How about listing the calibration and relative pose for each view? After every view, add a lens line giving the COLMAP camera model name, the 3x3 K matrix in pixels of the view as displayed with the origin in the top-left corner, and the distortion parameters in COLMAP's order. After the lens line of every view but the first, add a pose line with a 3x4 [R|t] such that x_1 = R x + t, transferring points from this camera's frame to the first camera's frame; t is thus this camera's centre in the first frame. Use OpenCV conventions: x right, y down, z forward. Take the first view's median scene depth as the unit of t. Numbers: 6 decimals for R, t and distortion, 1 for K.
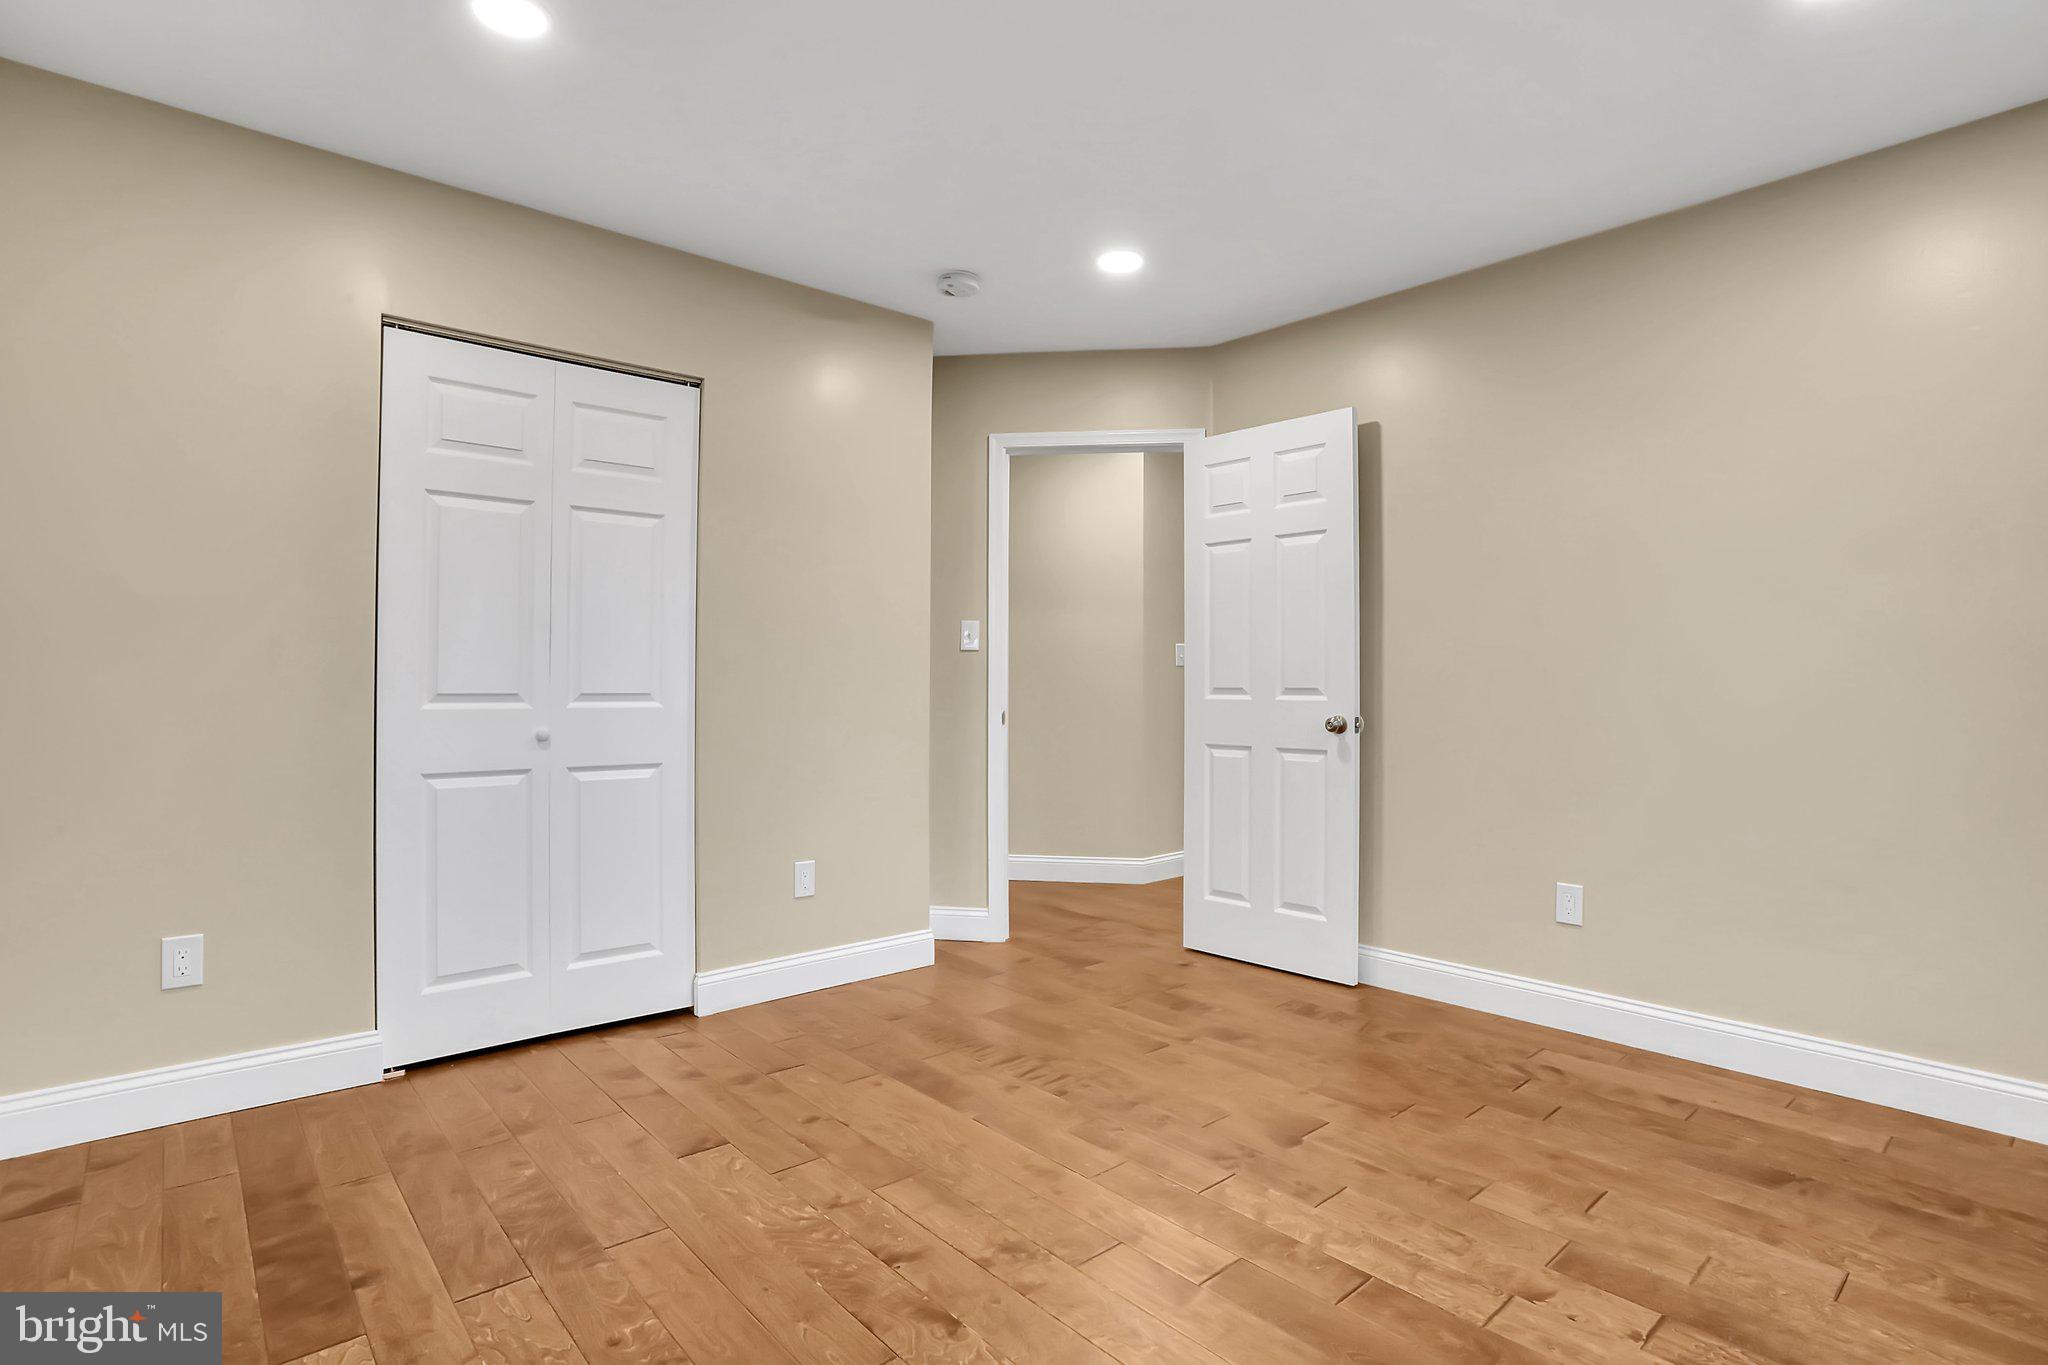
lens RADIAL K [[1024.5, 0, 1023.6], [0, 1024.5, 686.1], [0, 0, 1]] dist [-0.054352, 0.022253]
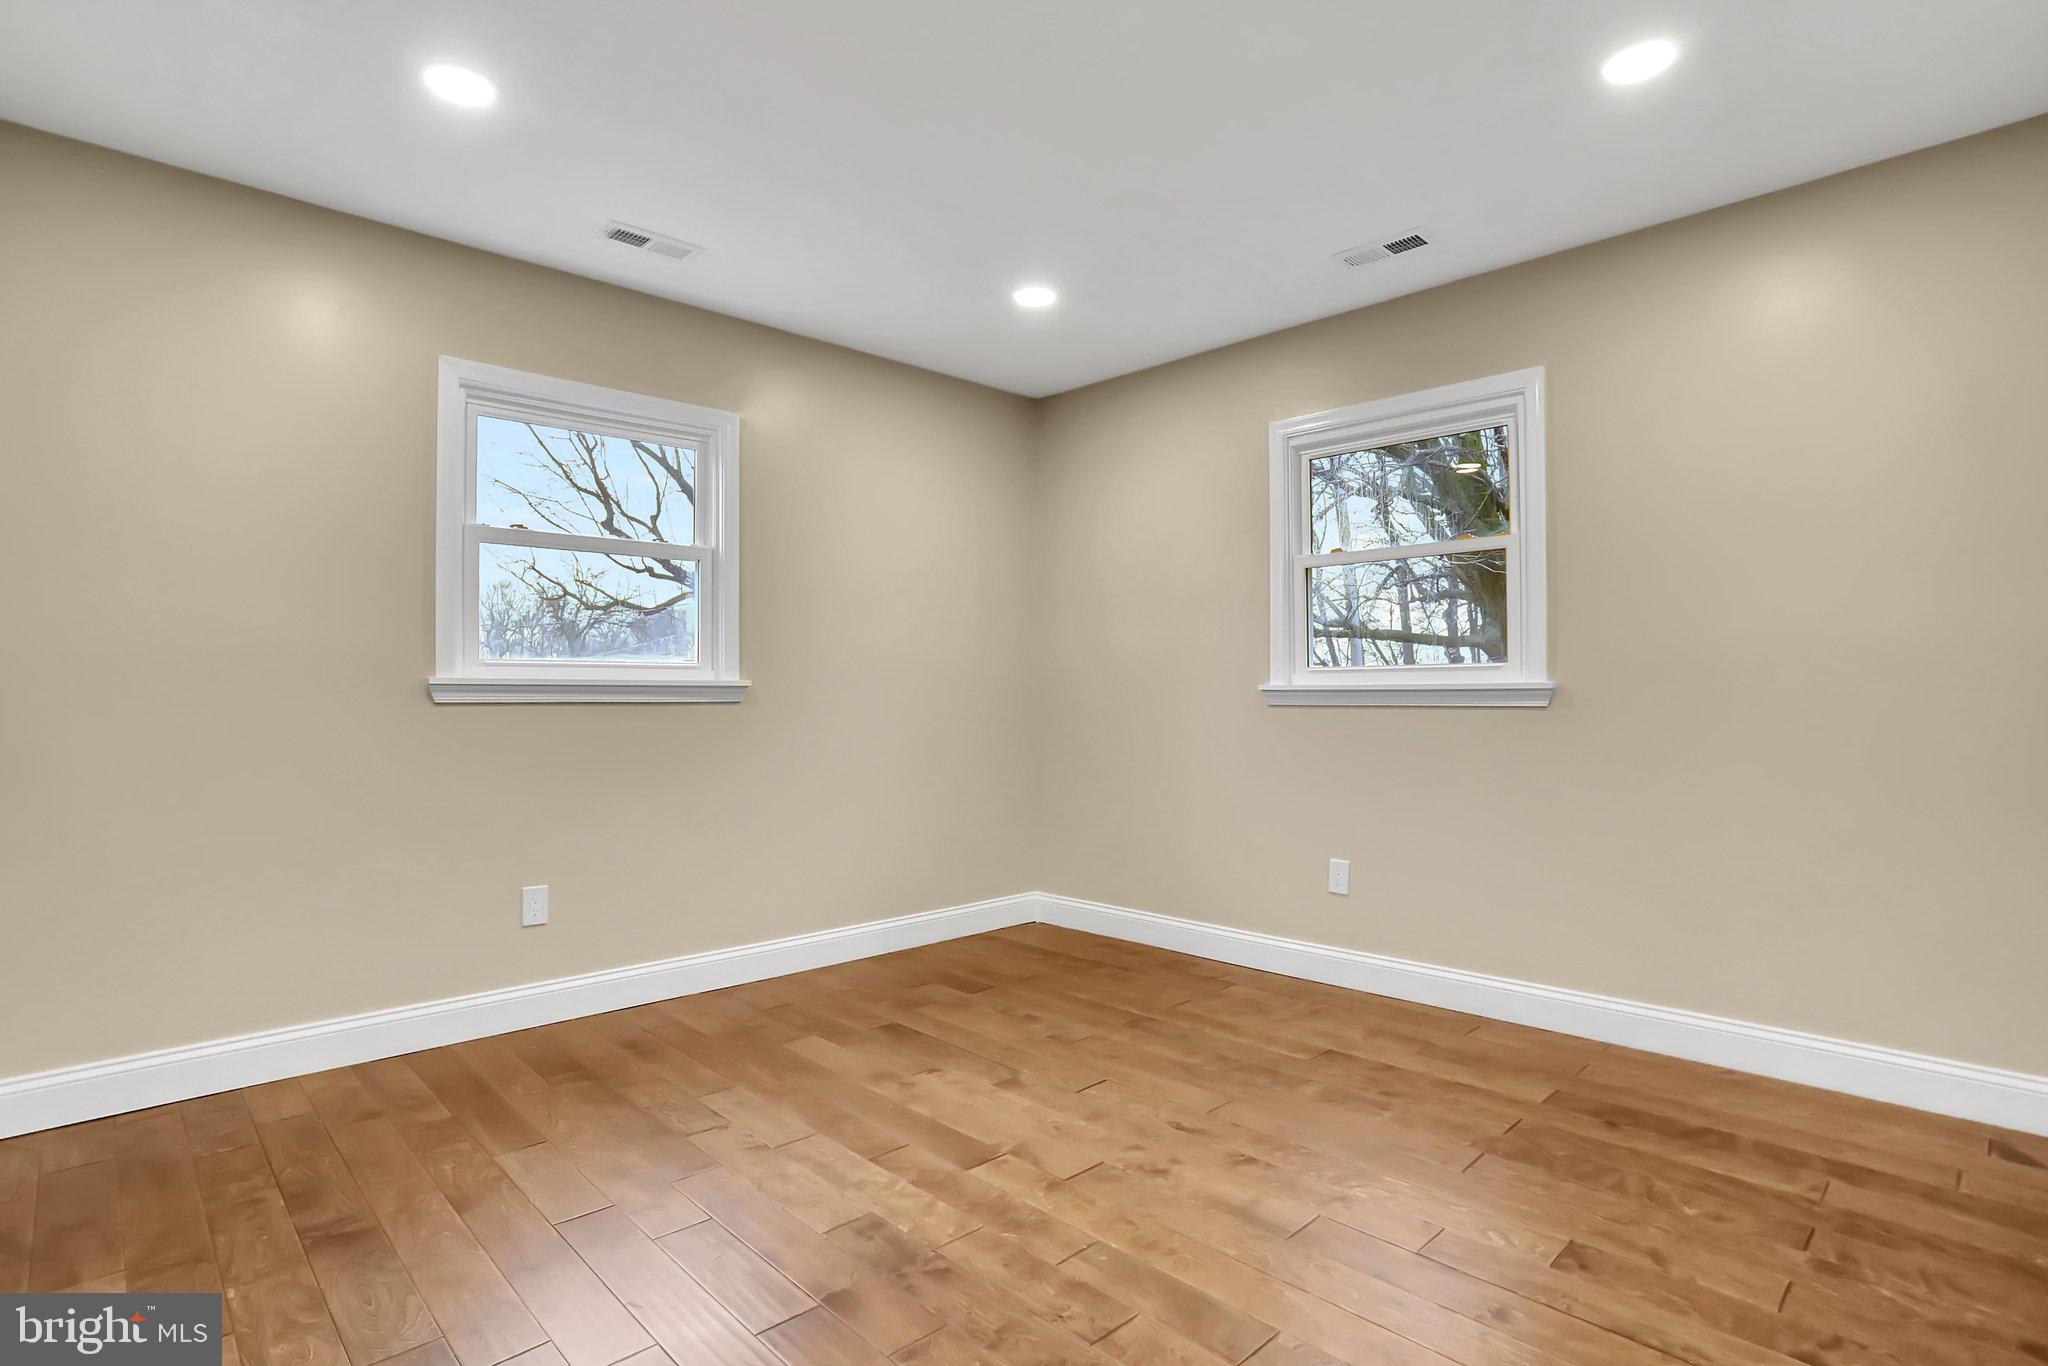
lens RADIAL K [[1024.5, 0, 1023.6], [0, 1024.5, 686.6], [0, 0, 1]] dist [-0.054352, 0.022253]
pose [[-0.999035, -0.000632, -0.043915, 0.185845], [-0.000452, 0.999991, -0.004127, -0.004423], [0.043918, -0.004103, -0.999027, 2.052743]]
